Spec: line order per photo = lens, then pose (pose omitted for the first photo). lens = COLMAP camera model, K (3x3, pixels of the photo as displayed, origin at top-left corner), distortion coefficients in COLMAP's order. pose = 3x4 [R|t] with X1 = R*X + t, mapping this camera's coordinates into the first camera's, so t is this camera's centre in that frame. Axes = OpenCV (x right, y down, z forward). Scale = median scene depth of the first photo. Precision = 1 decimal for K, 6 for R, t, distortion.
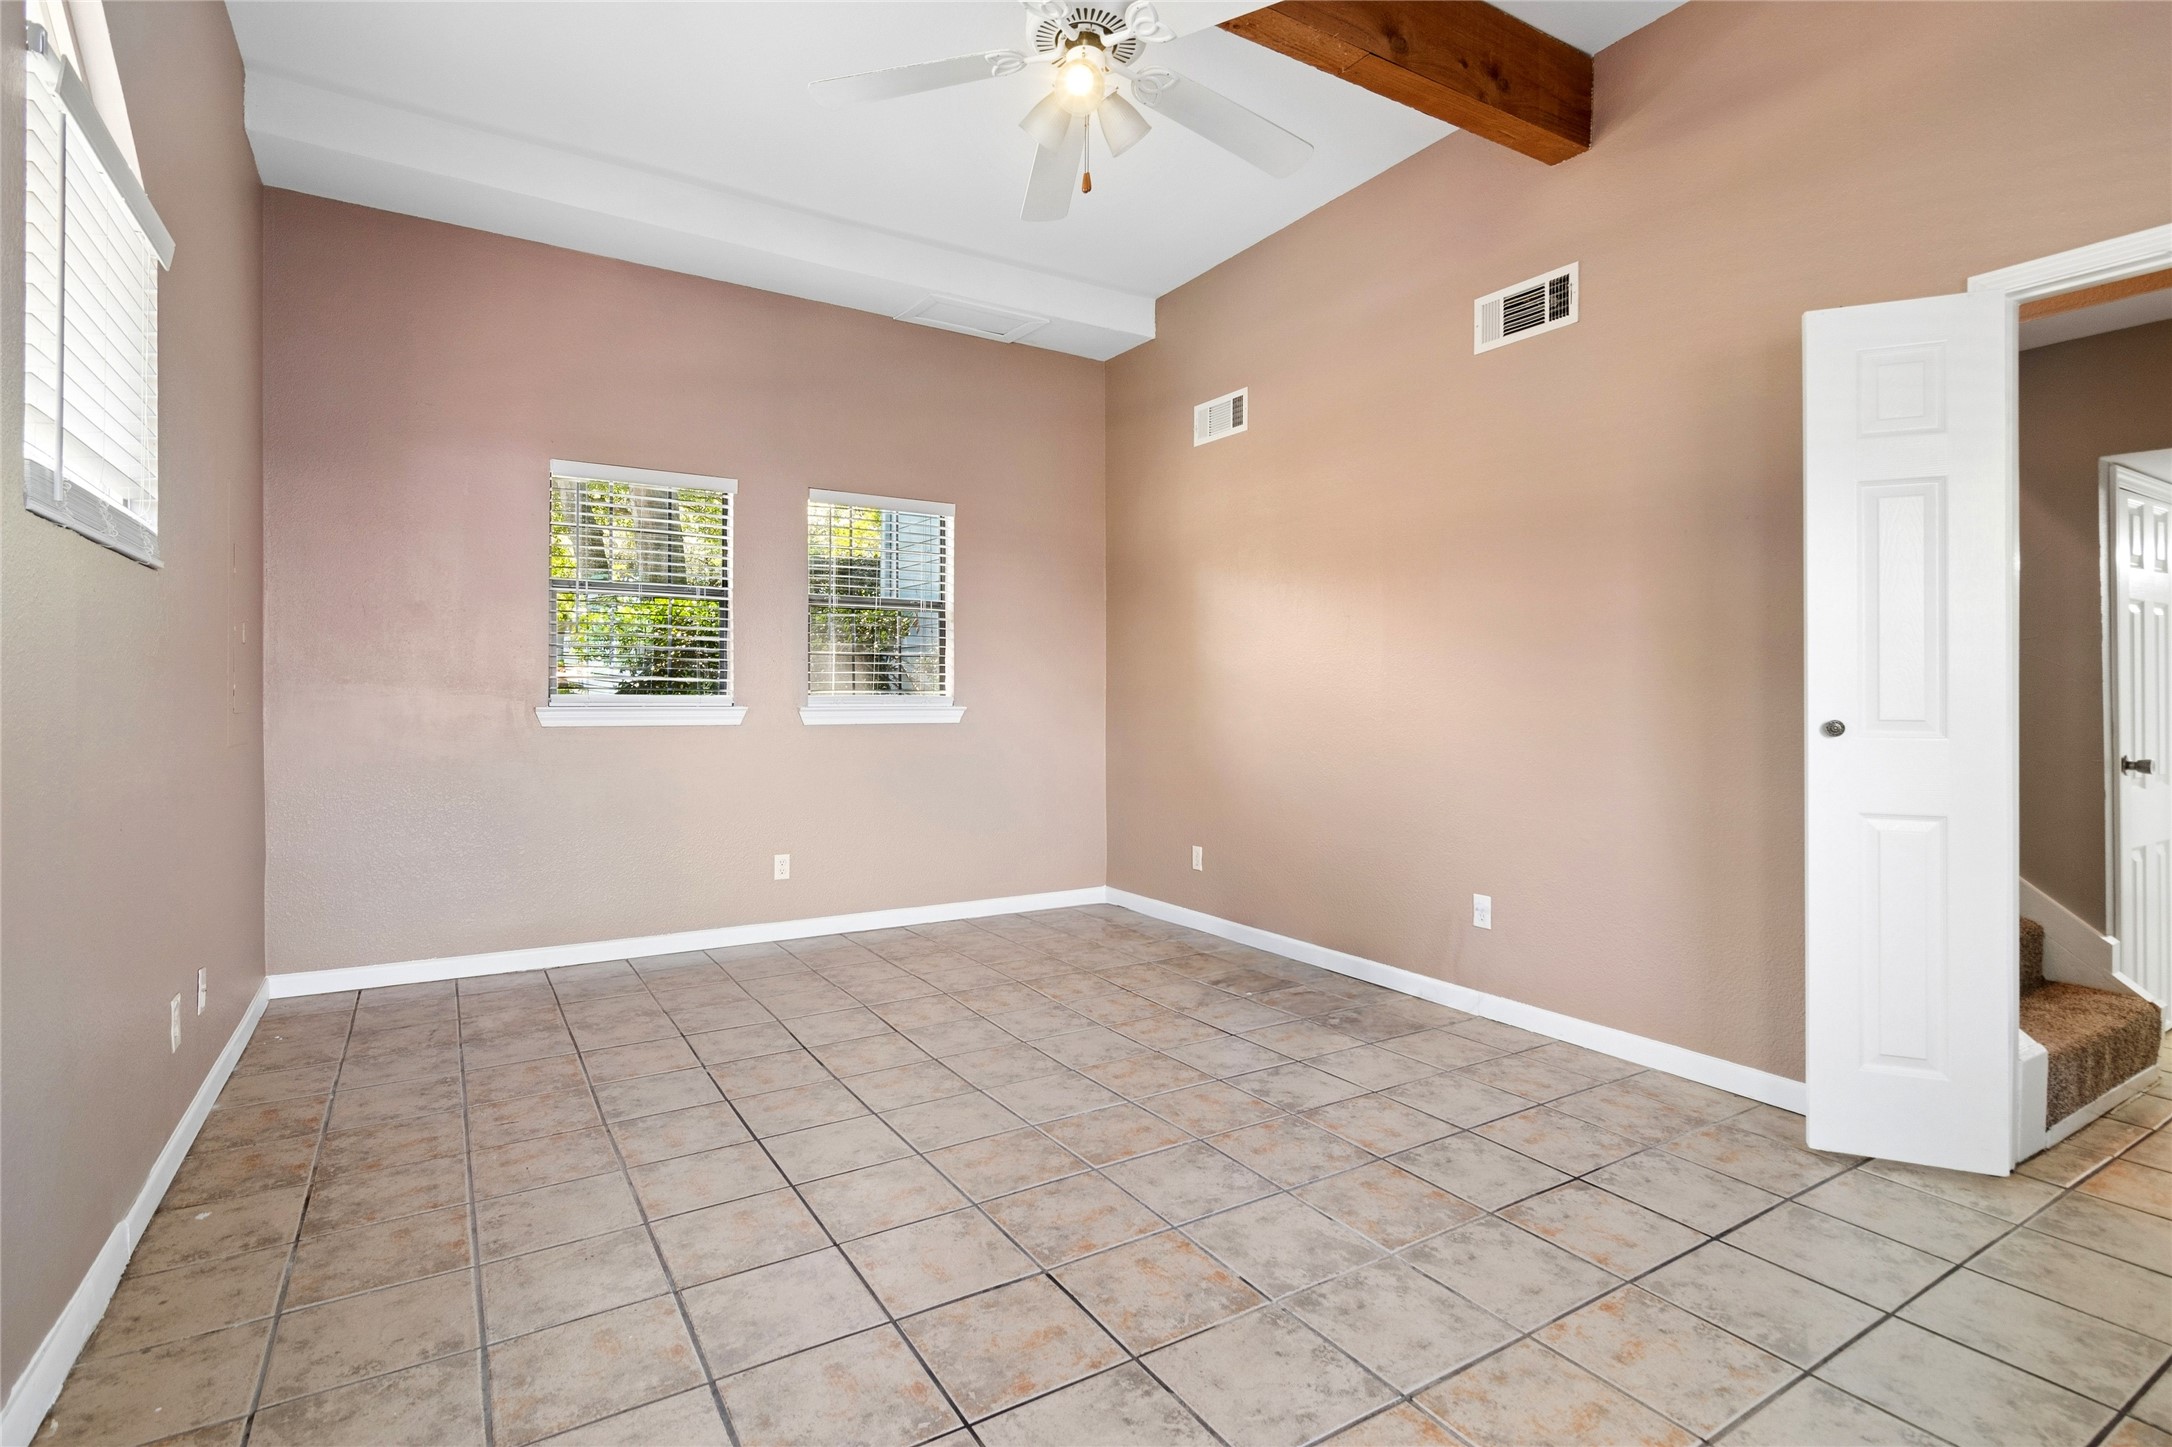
lens RADIAL K [[1055.7, 0, 1097.6], [0, 1055.7, 704.8], [0, 0, 1]] dist [-0.002001, 0.001335]
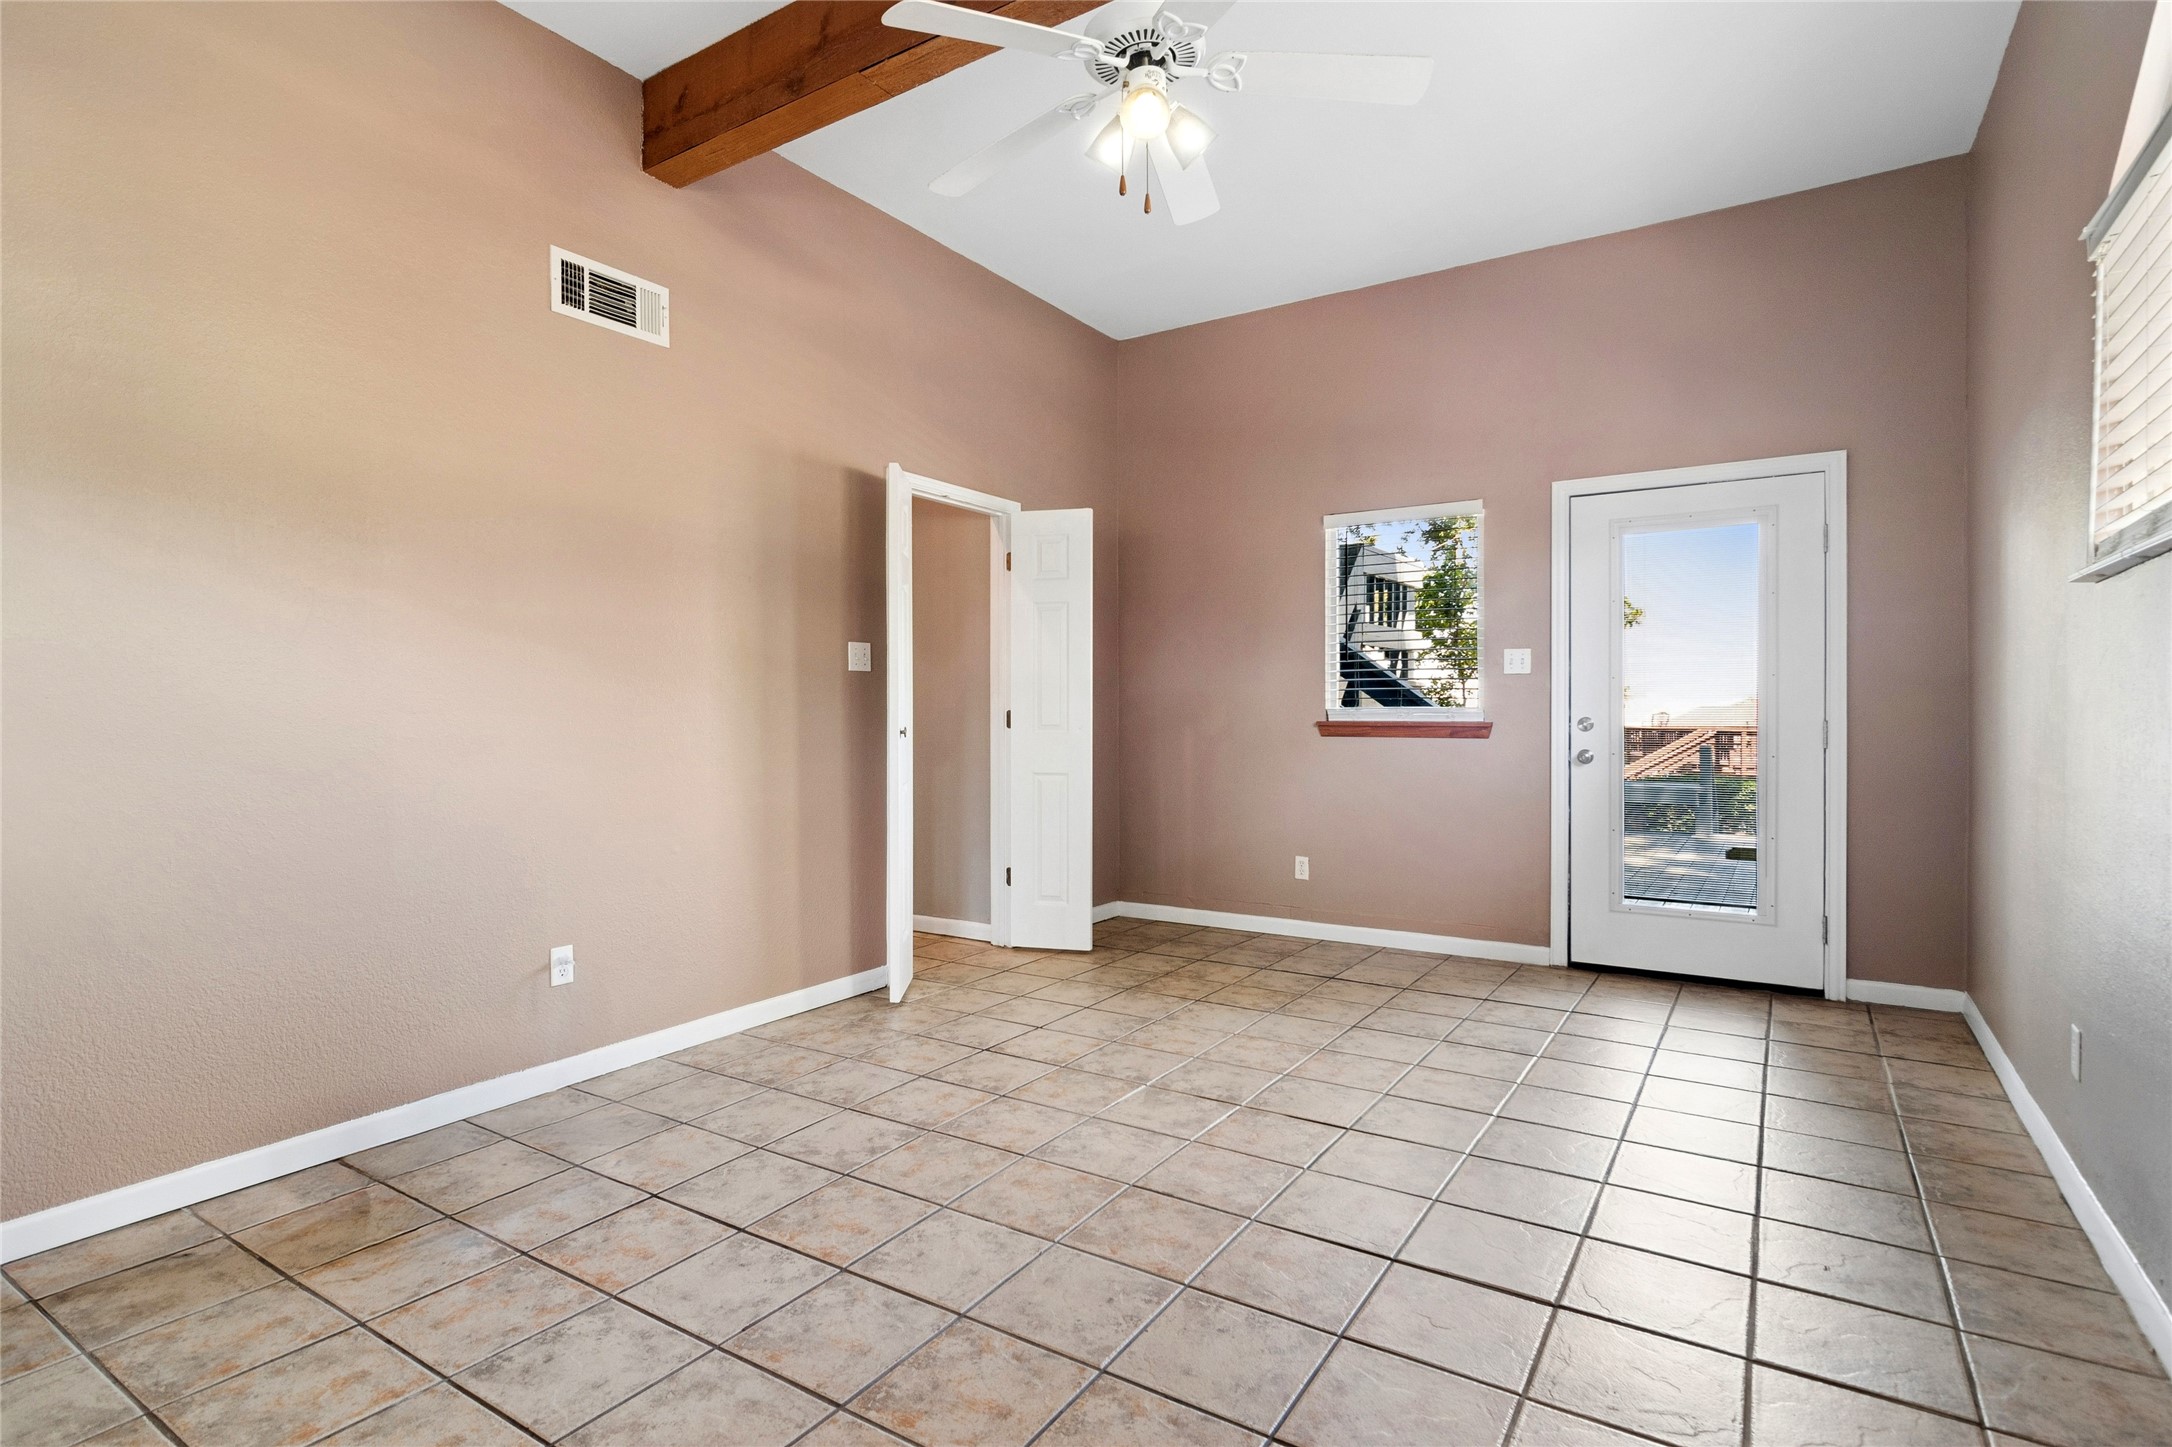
lens RADIAL K [[1055.7, 0, 1100.4], [0, 1055.7, 720.8], [0, 0, 1]] dist [-0.002001, 0.001335]
pose [[-0.427510, -0.008364, 0.903972, -0.797517], [0.009273, 0.999864, 0.013637, -0.013901], [-0.903963, 0.014212, -0.427374, 1.293154]]
